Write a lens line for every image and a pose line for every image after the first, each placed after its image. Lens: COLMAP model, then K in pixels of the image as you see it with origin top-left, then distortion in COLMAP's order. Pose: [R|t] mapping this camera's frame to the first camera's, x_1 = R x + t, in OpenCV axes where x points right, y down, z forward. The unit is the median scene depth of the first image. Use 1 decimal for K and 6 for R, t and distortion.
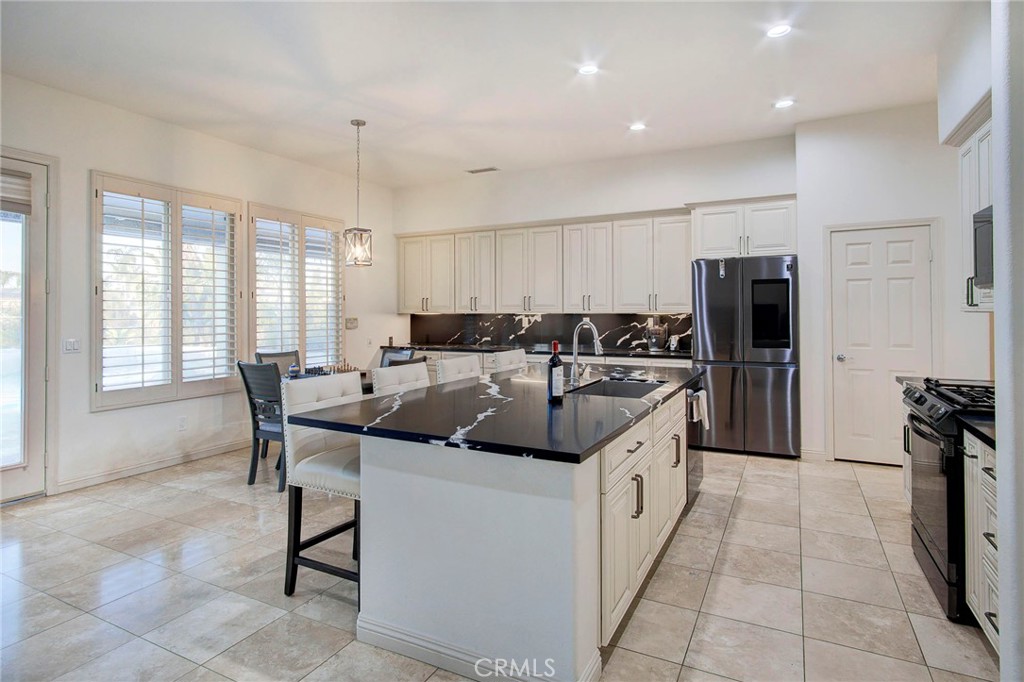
lens RADIAL K [[544.2, 0, 516.2], [0, 544.2, 318.9], [0, 0, 1]] dist [-0.002701, 0.000709]
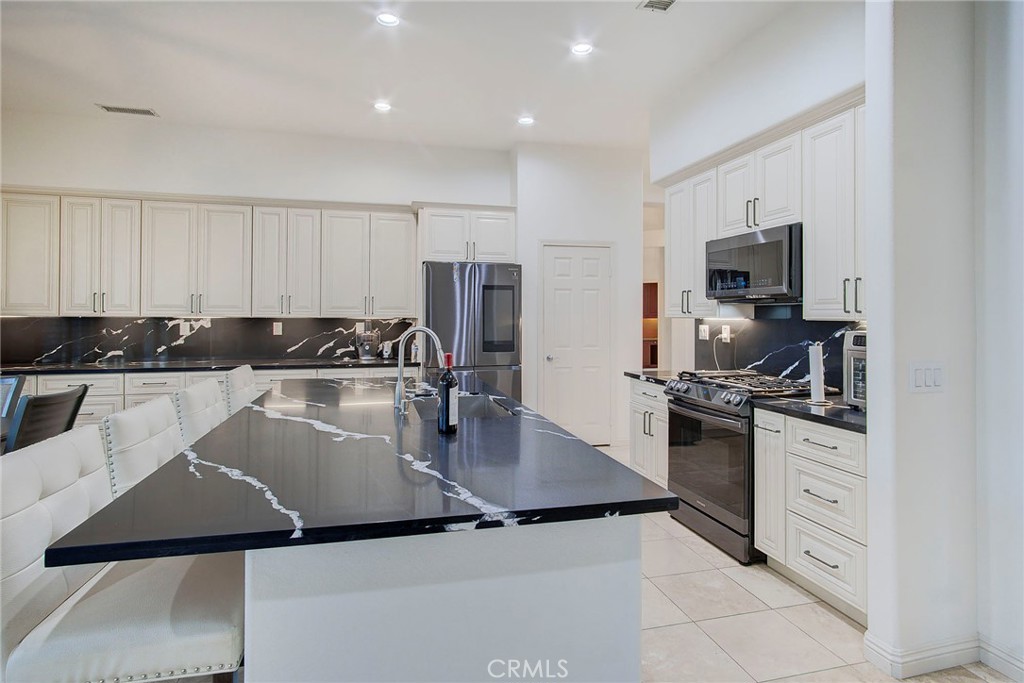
lens RADIAL K [[544.2, 0, 516.2], [0, 544.2, 319.4], [0, 0, 1]] dist [-0.002701, 0.000709]
pose [[0.744563, 0.002912, 0.667546, -0.163763], [0.002340, 0.999973, -0.006972, -0.000535], [-0.667548, 0.006753, 0.744536, 0.161307]]
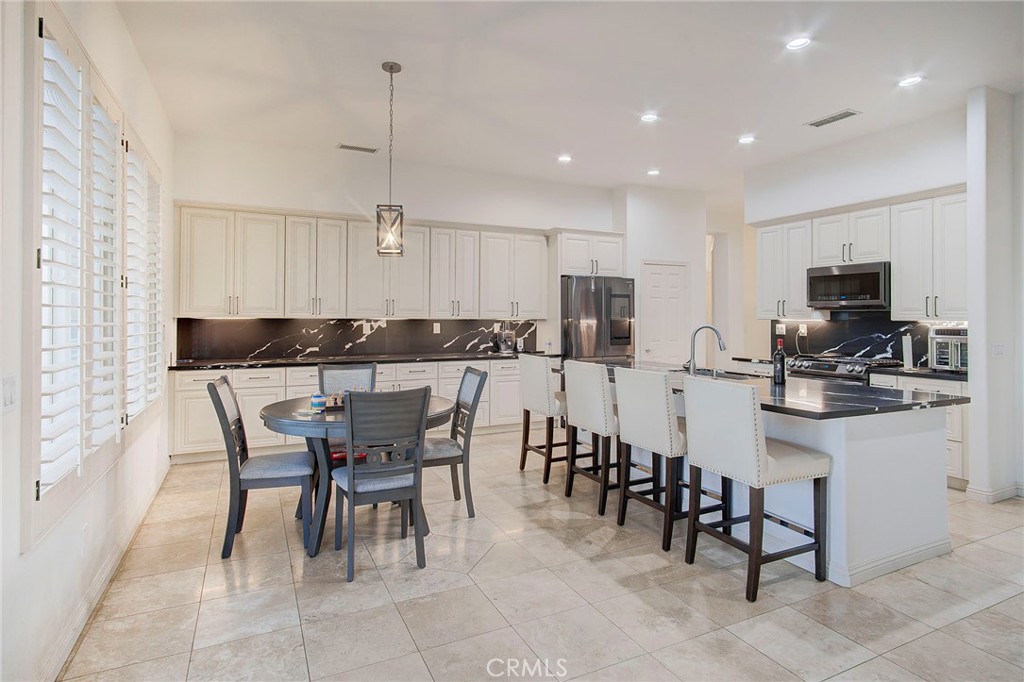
lens RADIAL K [[544.2, 0, 516.2], [0, 544.2, 318.9], [0, 0, 1]] dist [-0.002701, 0.000709]
pose [[0.598768, 0.005019, 0.800907, -0.626025], [0.004153, 0.999947, -0.009371, -0.000081], [-0.800912, 0.008937, 0.598716, 0.316999]]
